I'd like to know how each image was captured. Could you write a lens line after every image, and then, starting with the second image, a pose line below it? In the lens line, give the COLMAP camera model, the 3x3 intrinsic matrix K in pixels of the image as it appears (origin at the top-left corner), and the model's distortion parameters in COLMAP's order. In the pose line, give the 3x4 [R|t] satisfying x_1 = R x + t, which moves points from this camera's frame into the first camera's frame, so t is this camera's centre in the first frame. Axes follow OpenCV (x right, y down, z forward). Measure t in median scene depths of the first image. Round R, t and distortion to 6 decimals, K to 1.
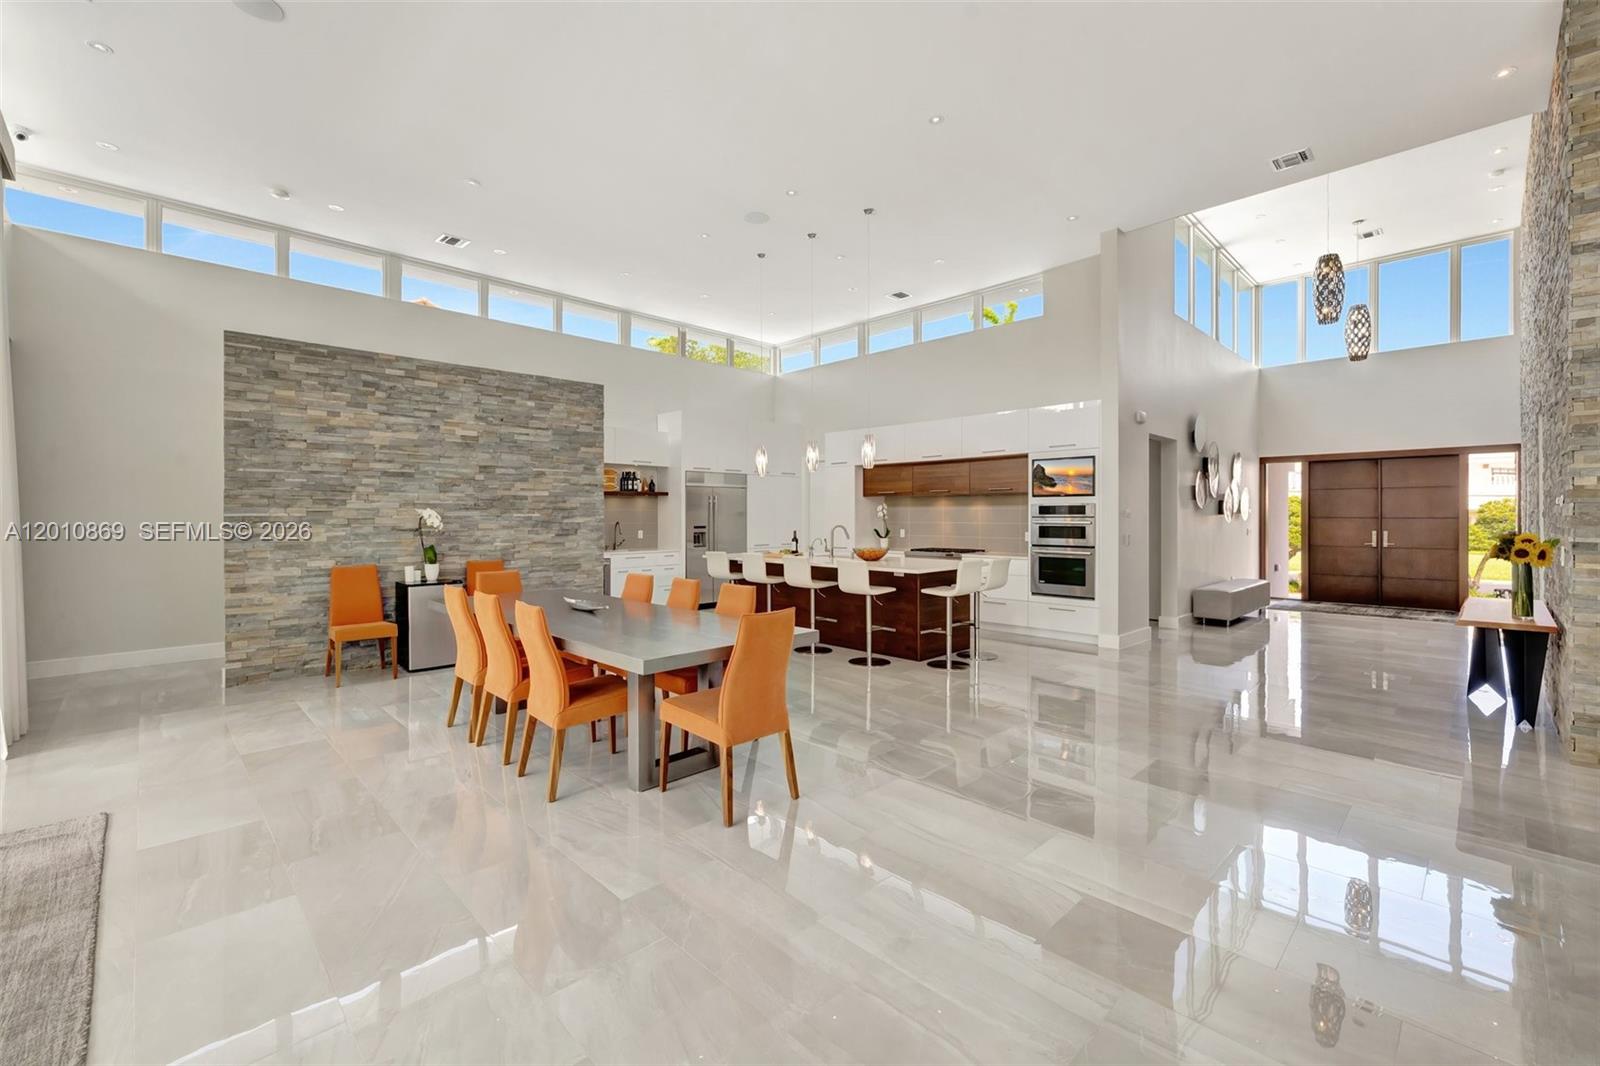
lens RADIAL K [[670.8, 0, 796.9], [0, 670.8, 525.7], [0, 0, 1]] dist [0.004685, -0.000351]
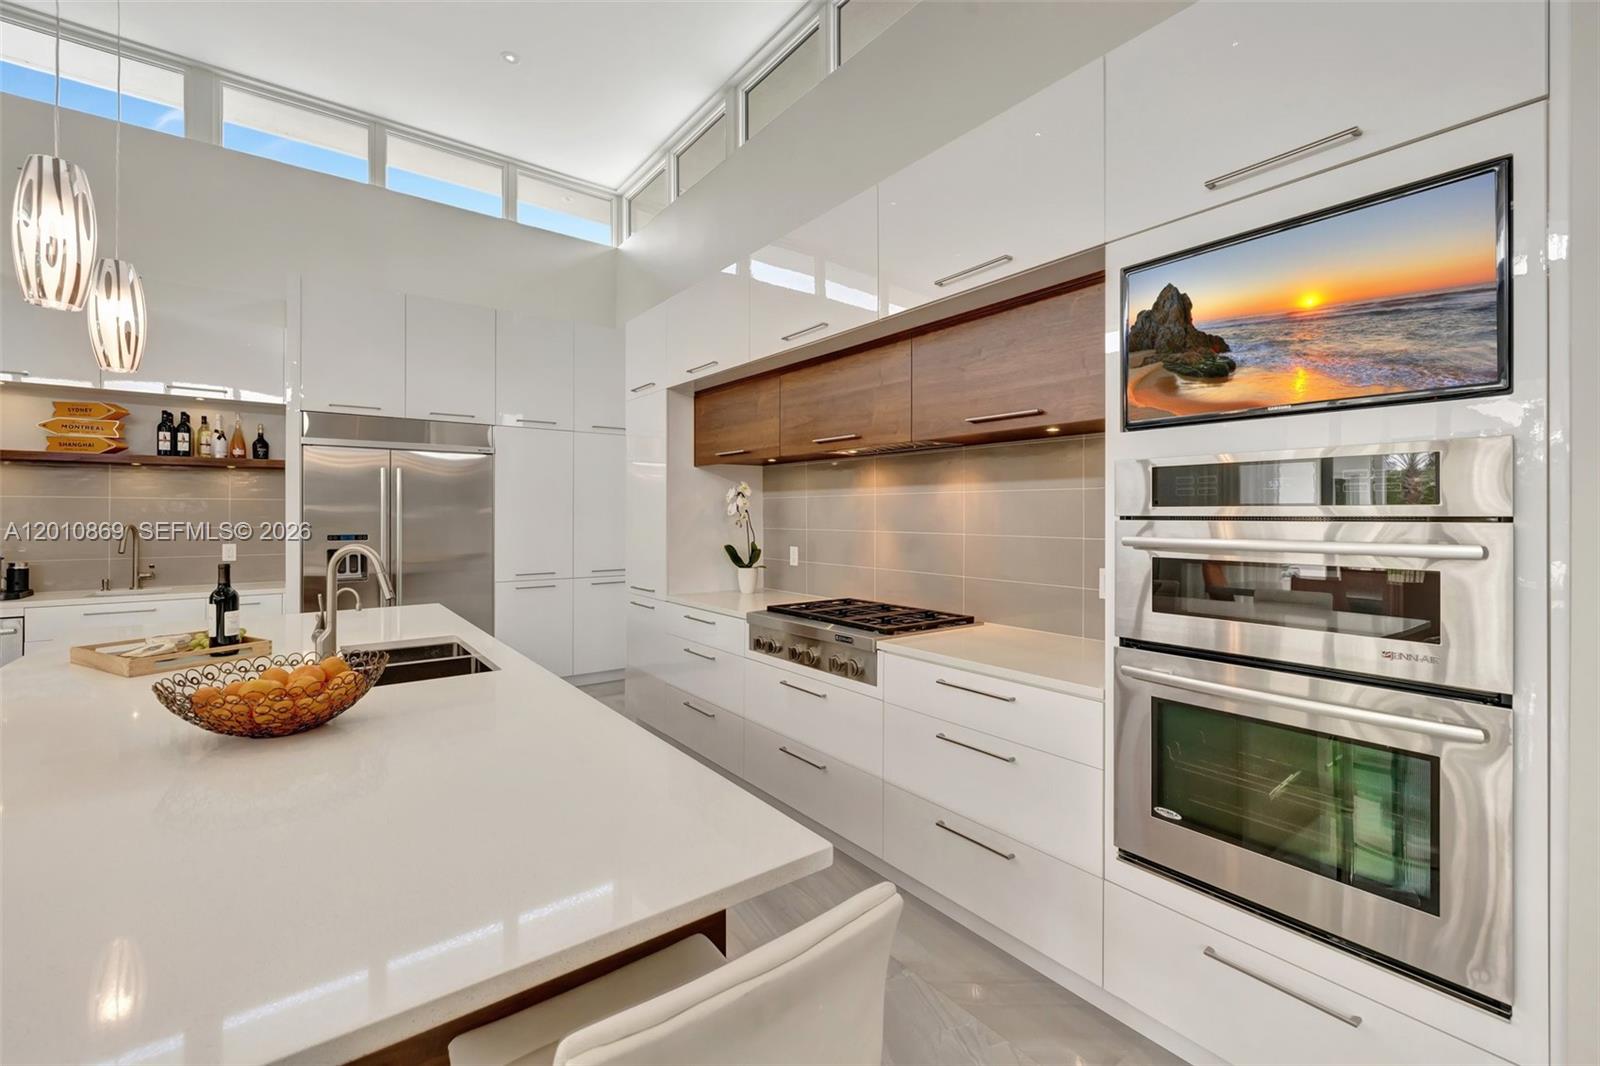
lens RADIAL K [[672.1, 0, 795.8], [0, 672.1, 517.6], [0, 0, 1]] dist [0.001115, 0.000338]
pose [[0.991874, 0.003243, -0.127180, 0.271978], [-0.004451, 0.999948, -0.009220, -0.010715], [0.127144, 0.009711, 0.991837, 0.766586]]
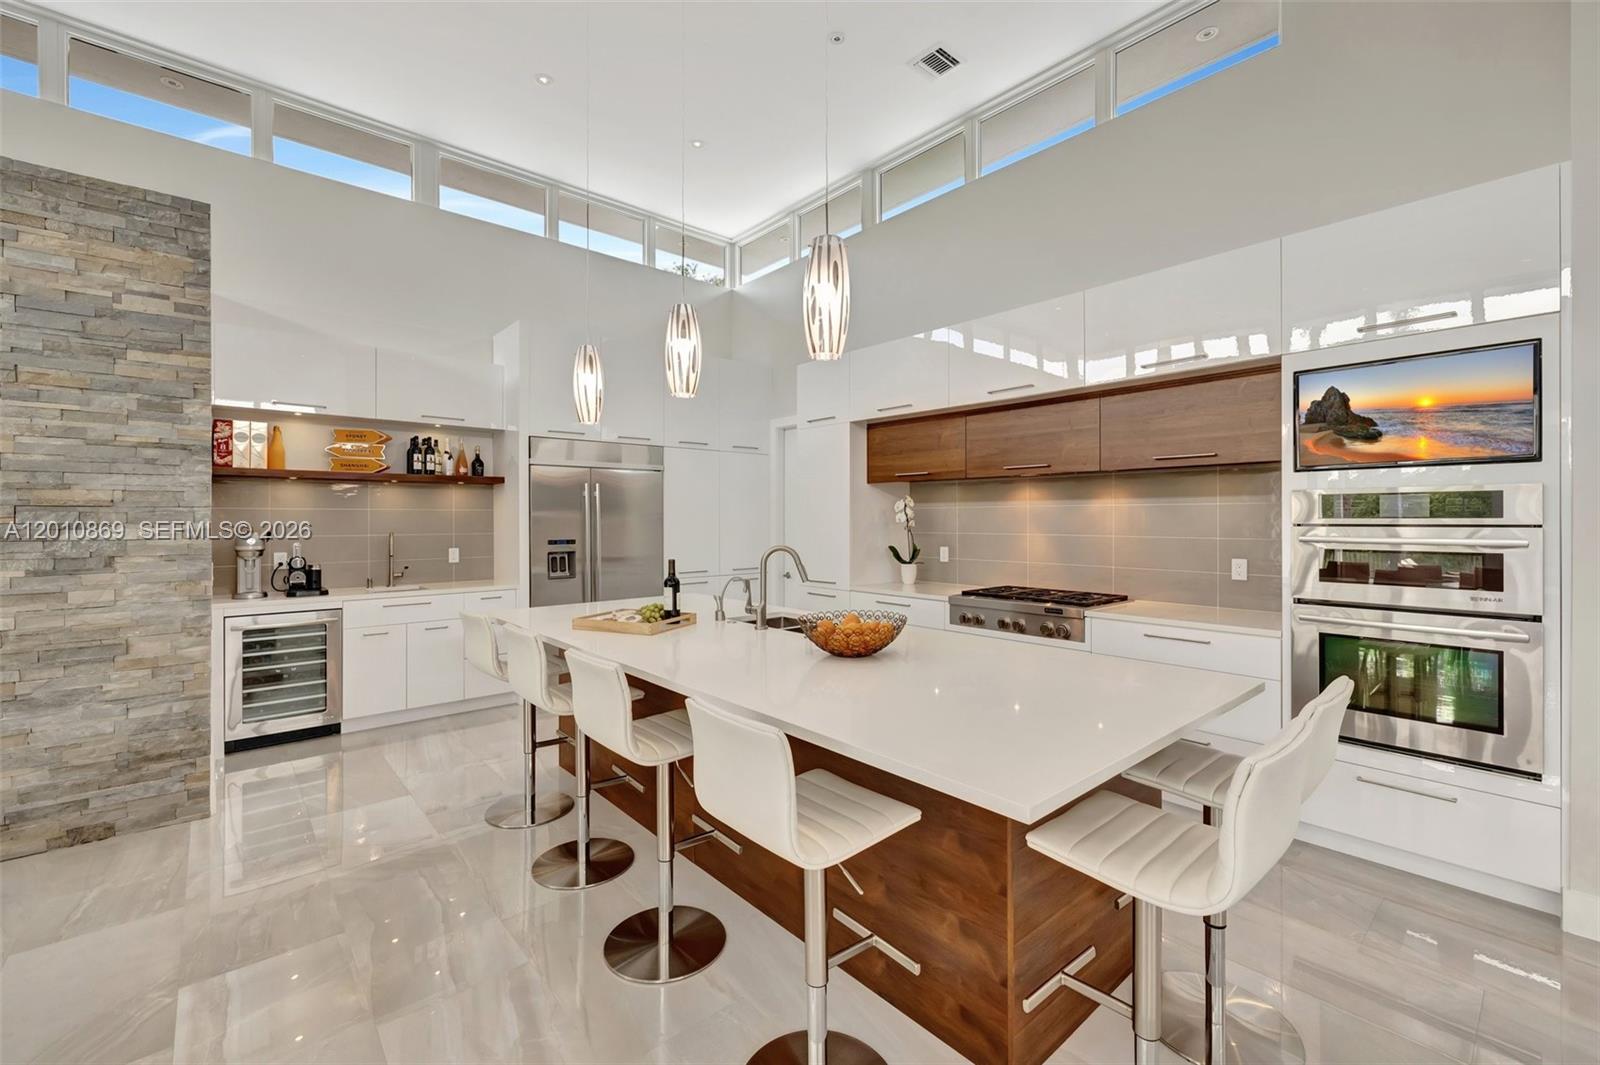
lens RADIAL K [[670.8, 0, 796.9], [0, 670.8, 525.2], [0, 0, 1]] dist [0.004685, -0.000351]
pose [[0.998353, -0.000299, -0.057370, 0.094980], [0.000035, 0.999989, -0.004620, -0.011339], [0.057371, 0.004610, 0.998342, 0.616338]]
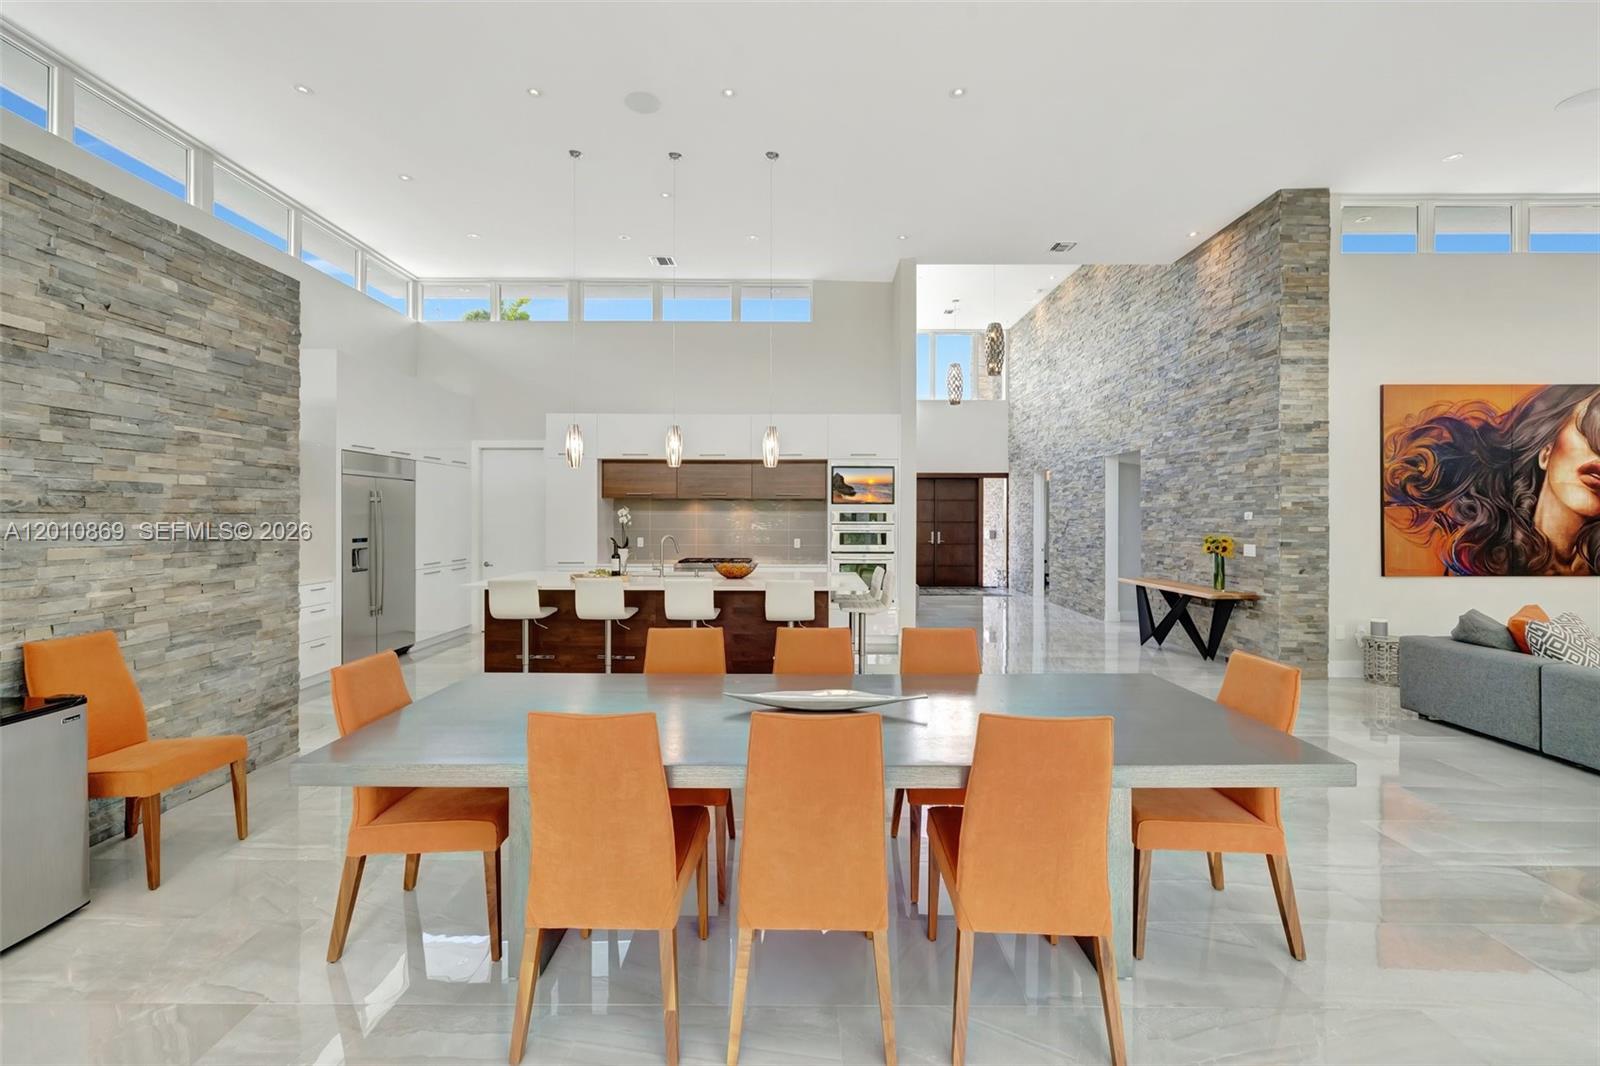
lens RADIAL K [[670.8, 0, 796.9], [0, 670.8, 525.7], [0, 0, 1]] dist [0.004685, -0.000351]
pose [[0.702905, -0.006119, 0.711258, -0.395327], [0.005590, 0.999980, 0.003079, -0.014140], [-0.711262, 0.001812, 0.702925, 0.343929]]
